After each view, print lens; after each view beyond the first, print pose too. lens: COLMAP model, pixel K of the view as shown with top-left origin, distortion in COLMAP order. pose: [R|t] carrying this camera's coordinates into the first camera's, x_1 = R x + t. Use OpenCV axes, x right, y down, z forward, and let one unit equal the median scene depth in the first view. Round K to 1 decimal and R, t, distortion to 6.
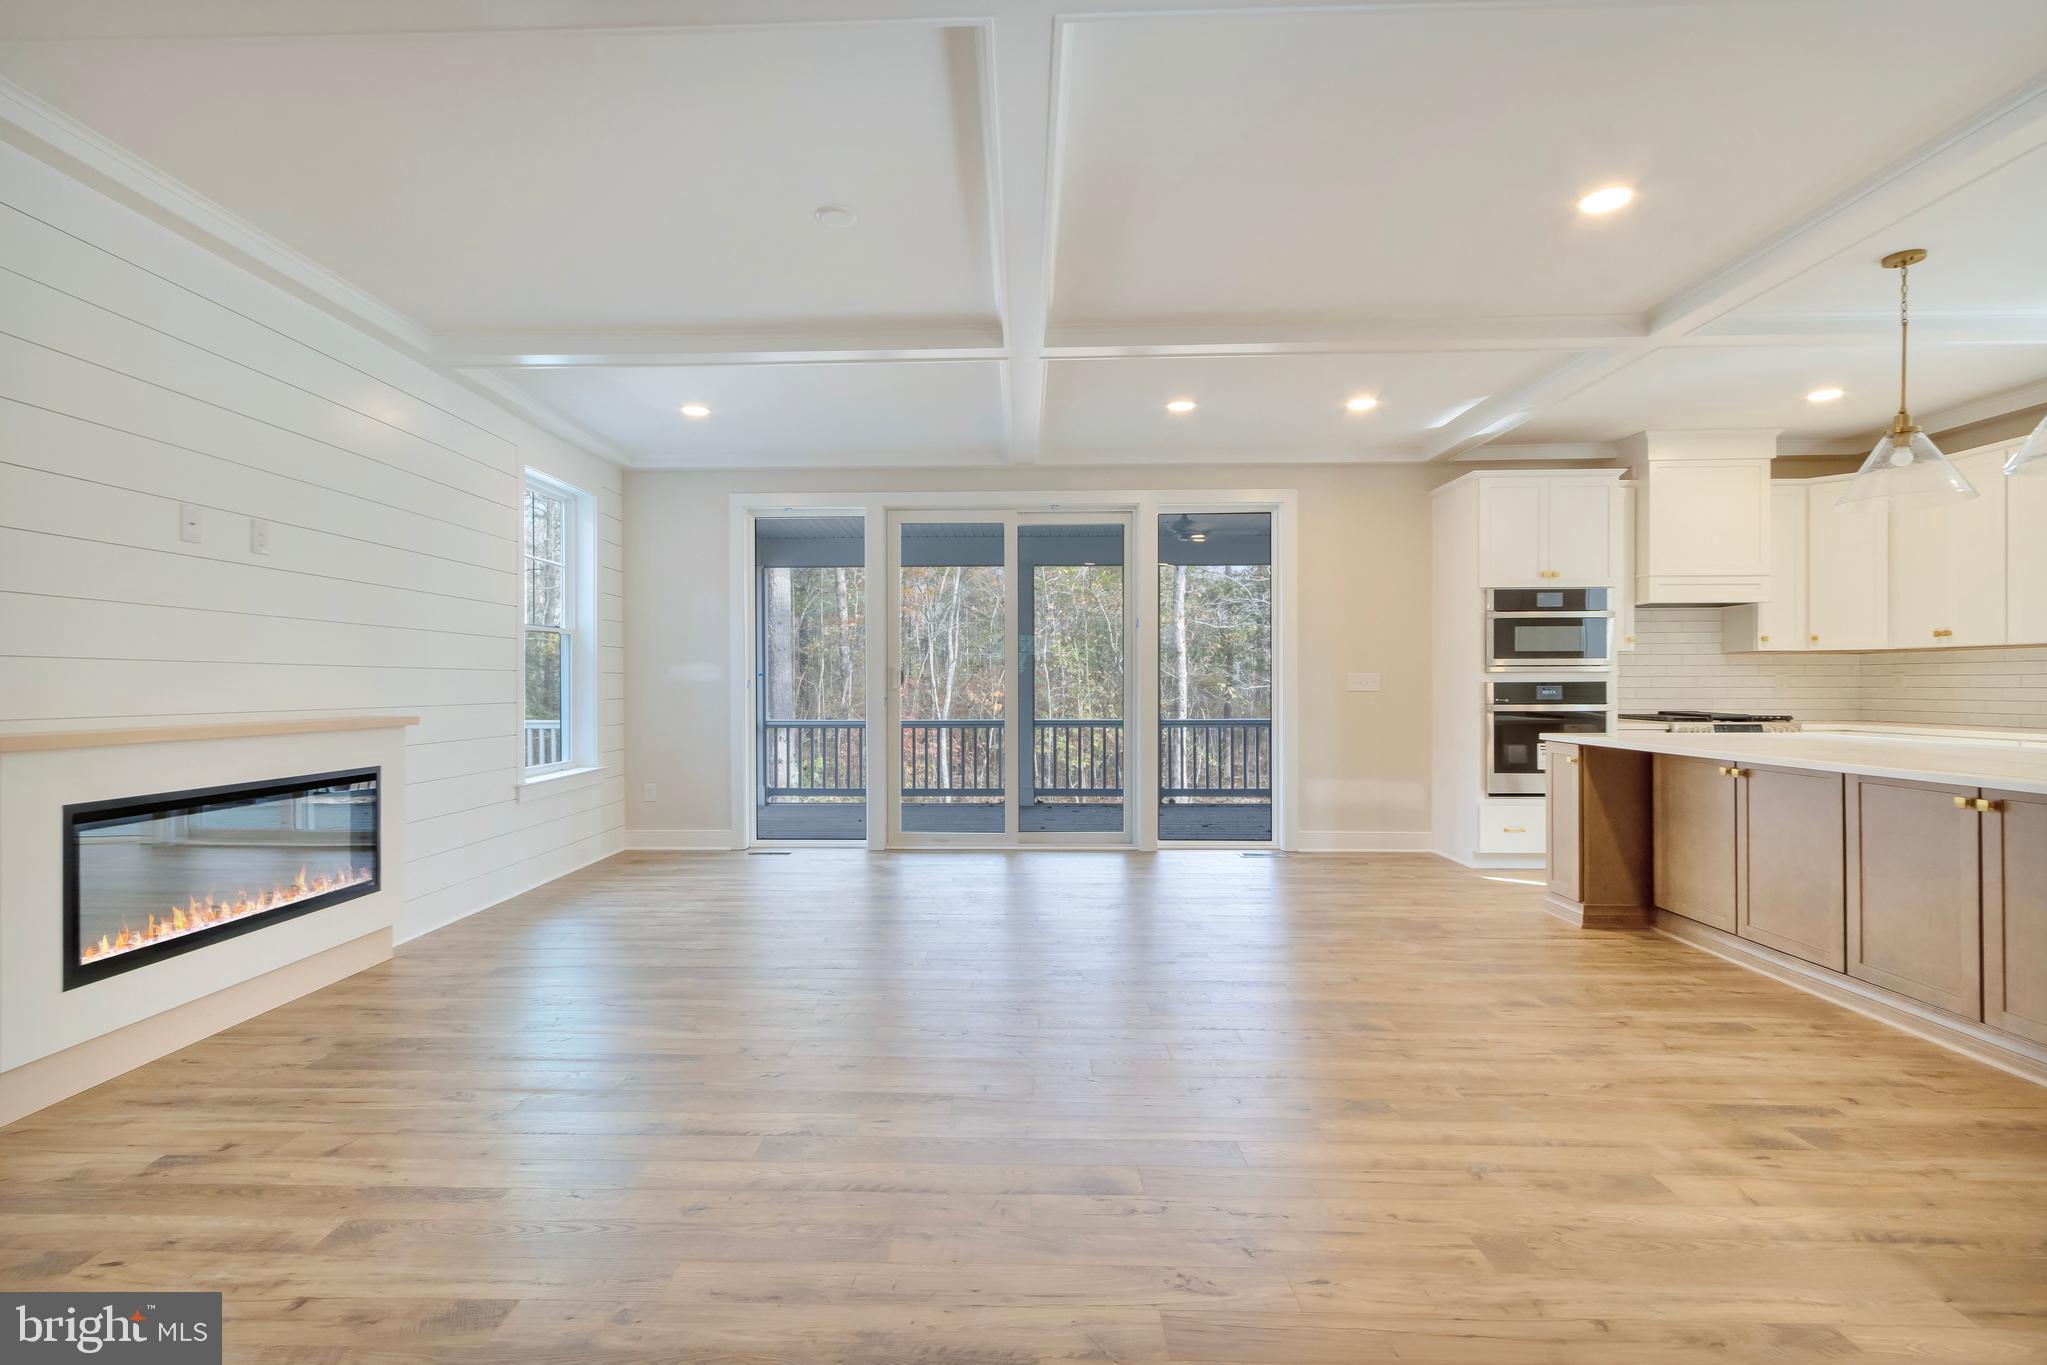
lens RADIAL K [[957.6, 0, 995.0], [0, 957.6, 683.2], [0, 0, 1]] dist [-0.000808, -0.000038]
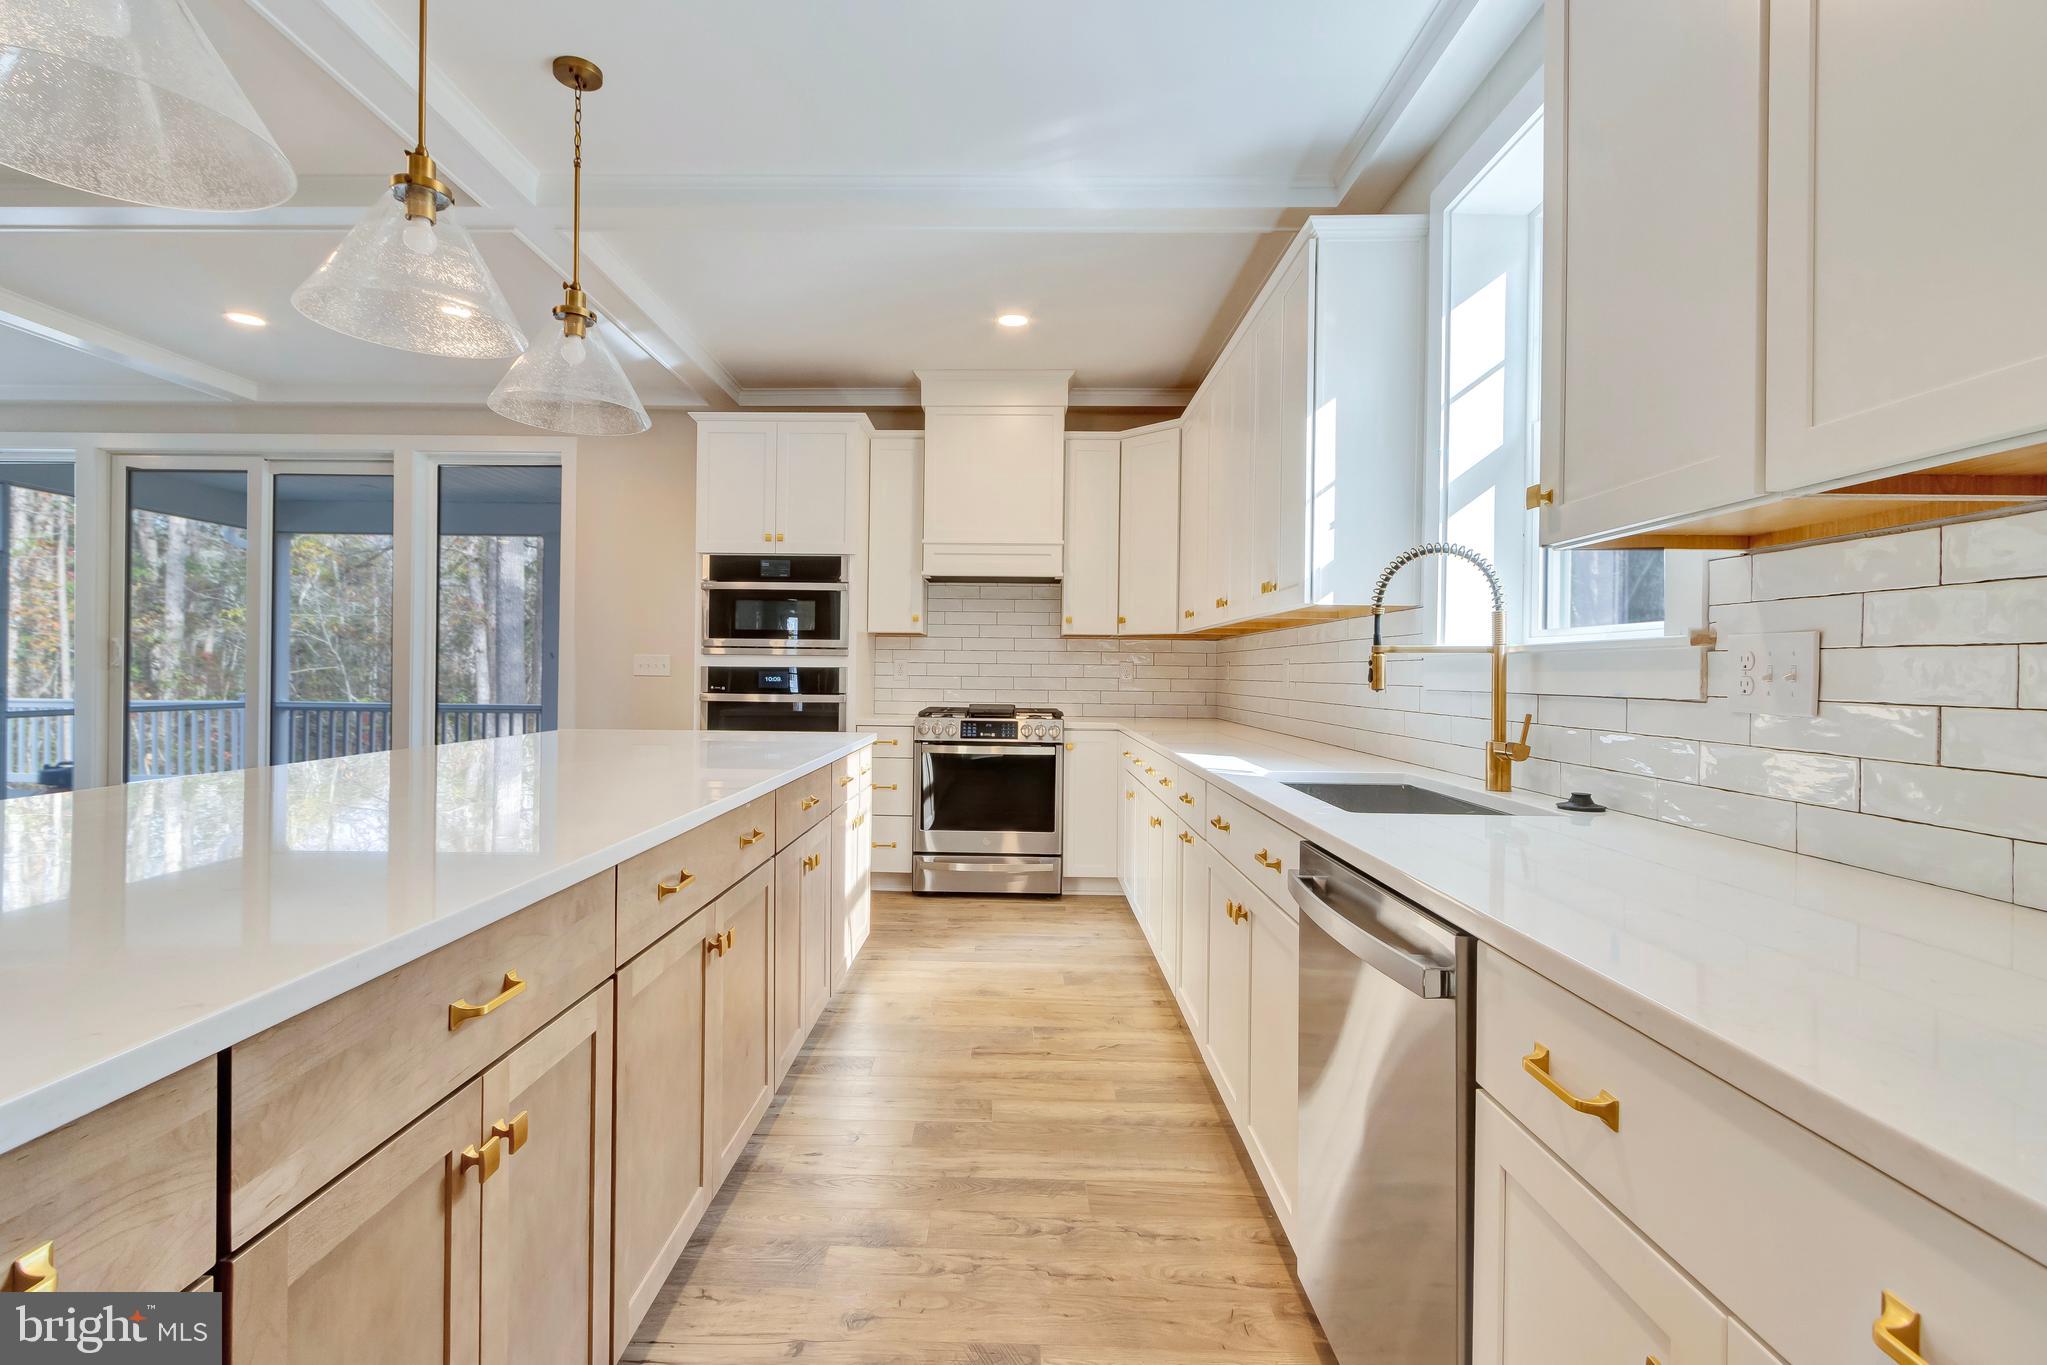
lens RADIAL K [[939.3, 0, 1015.5], [0, 939.3, 664.9], [0, 0, 1]] dist [-0.000842, -0.000041]
pose [[0.999619, 0.015827, 0.022615, 0.750878], [-0.015602, 0.999827, -0.010107, 0.002150], [-0.022772, 0.009750, 0.999693, 0.170081]]
